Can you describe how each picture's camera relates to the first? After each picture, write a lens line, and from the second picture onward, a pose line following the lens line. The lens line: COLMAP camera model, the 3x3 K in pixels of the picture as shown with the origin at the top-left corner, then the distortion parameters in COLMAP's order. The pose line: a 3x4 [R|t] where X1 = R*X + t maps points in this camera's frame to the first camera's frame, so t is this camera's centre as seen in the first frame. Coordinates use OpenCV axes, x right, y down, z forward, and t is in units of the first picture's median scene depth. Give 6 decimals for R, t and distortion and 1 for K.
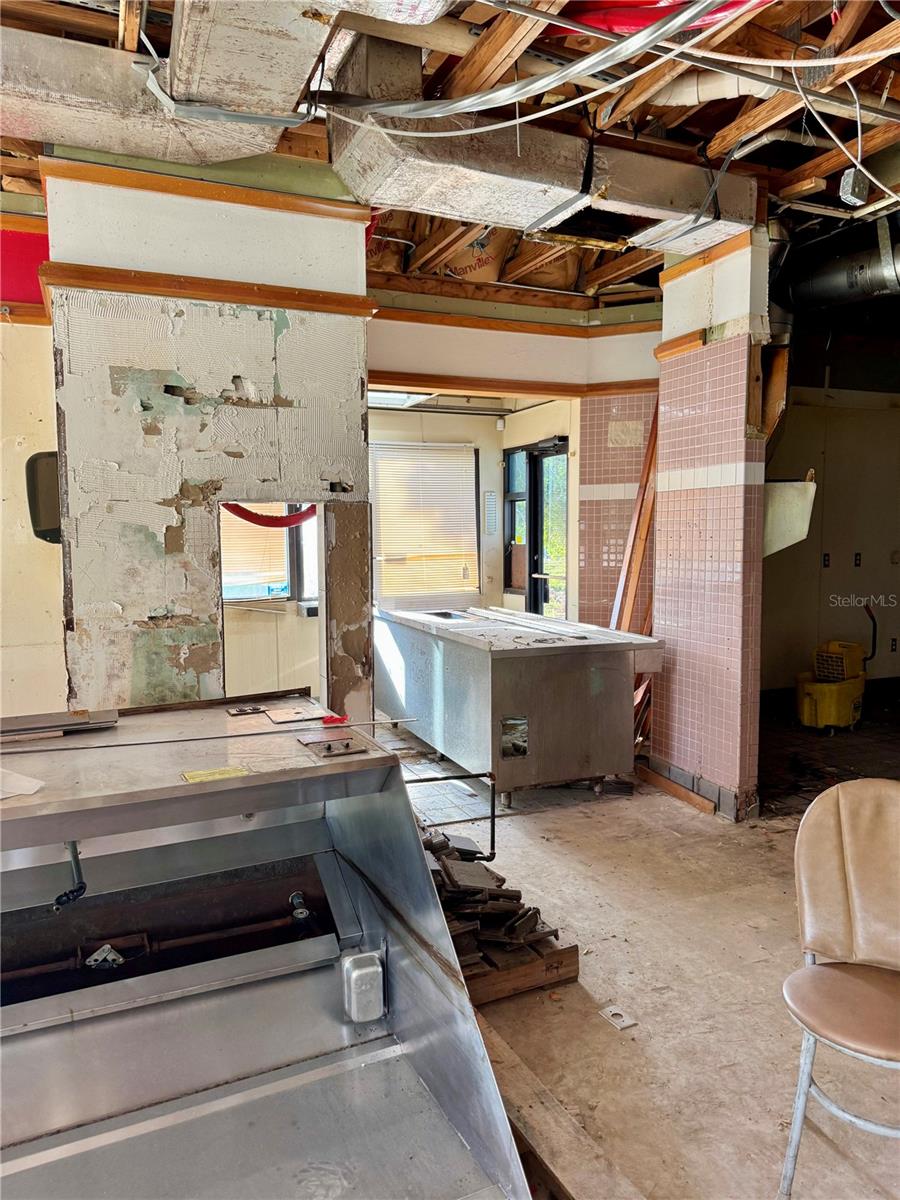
lens RADIAL K [[840.4, 0, 450.0], [0, 840.4, 600.0], [0, 0, 1]] dist [0.107629, -0.205711]
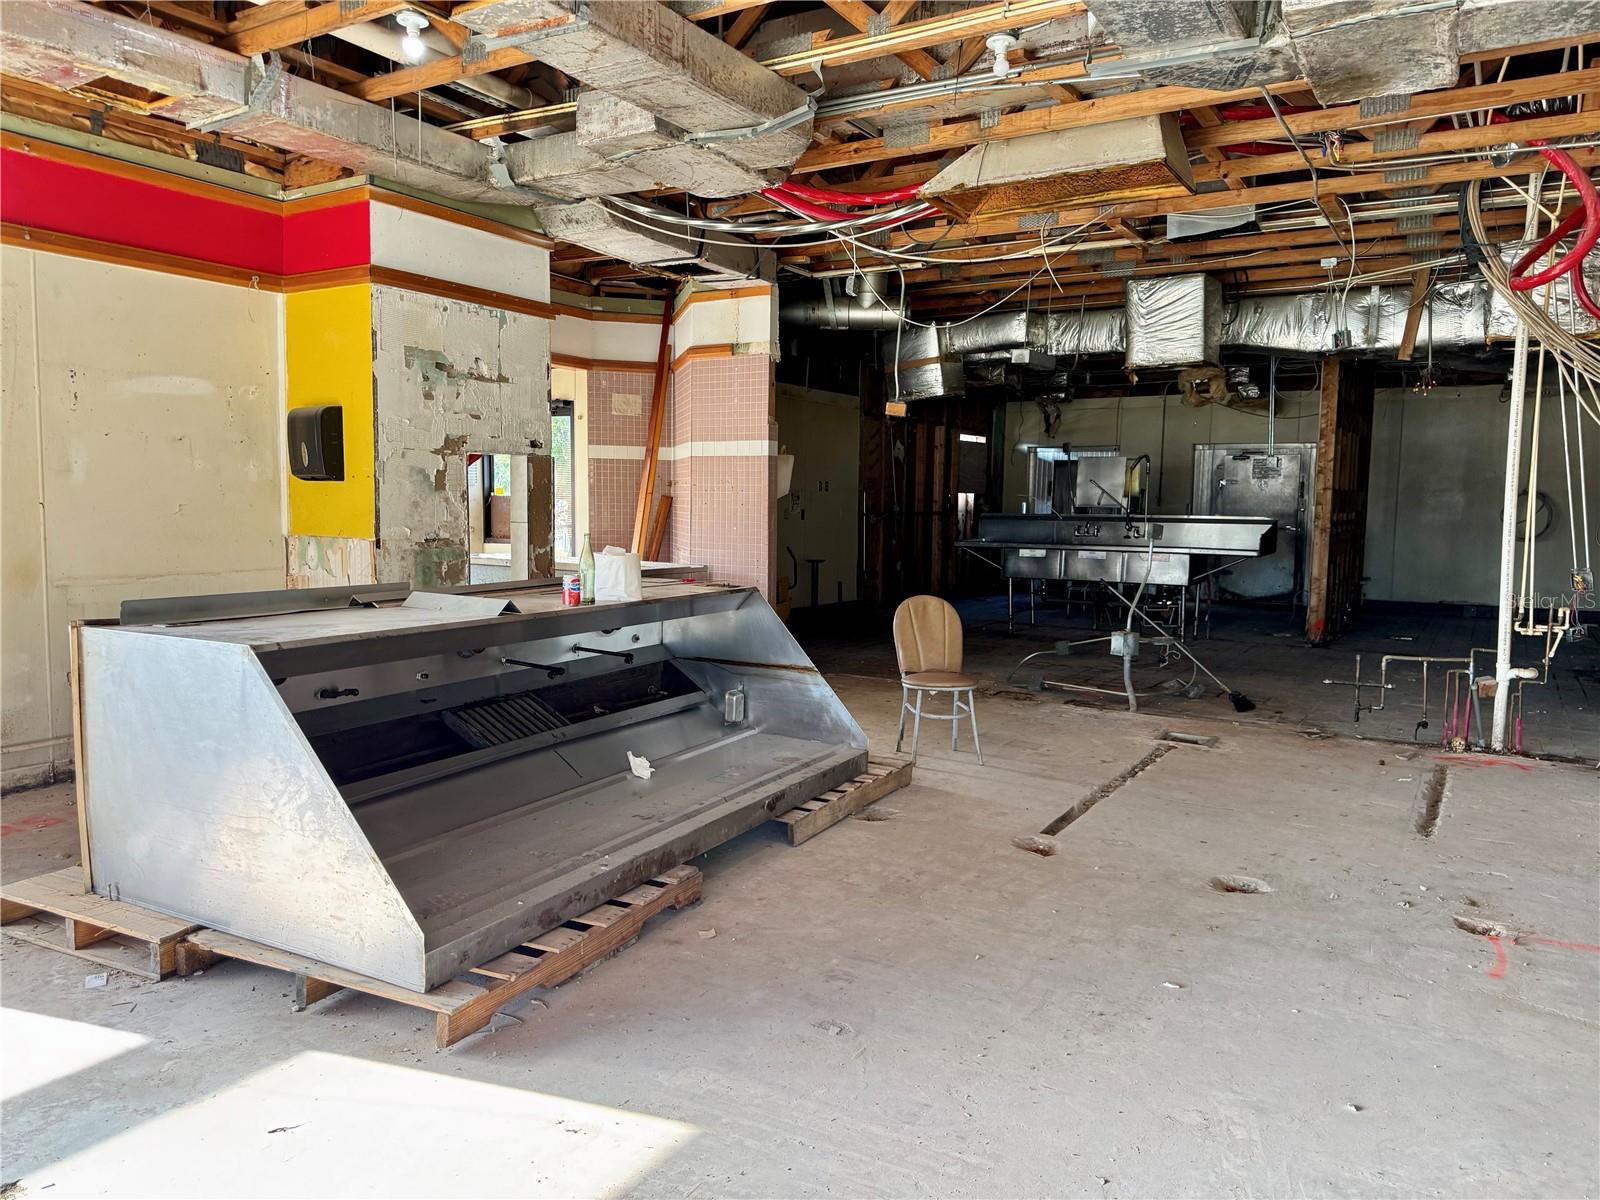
lens RADIAL K [[1140.0, 0, 800.0], [0, 1140.0, 600.0], [0, 0, 1]] dist [0.036906, -0.041734]
pose [[0.808014, -0.032146, 0.588285, -0.889377], [0.026998, 0.999482, 0.017533, 0.093965], [-0.588544, 0.001716, 0.808463, -0.723795]]
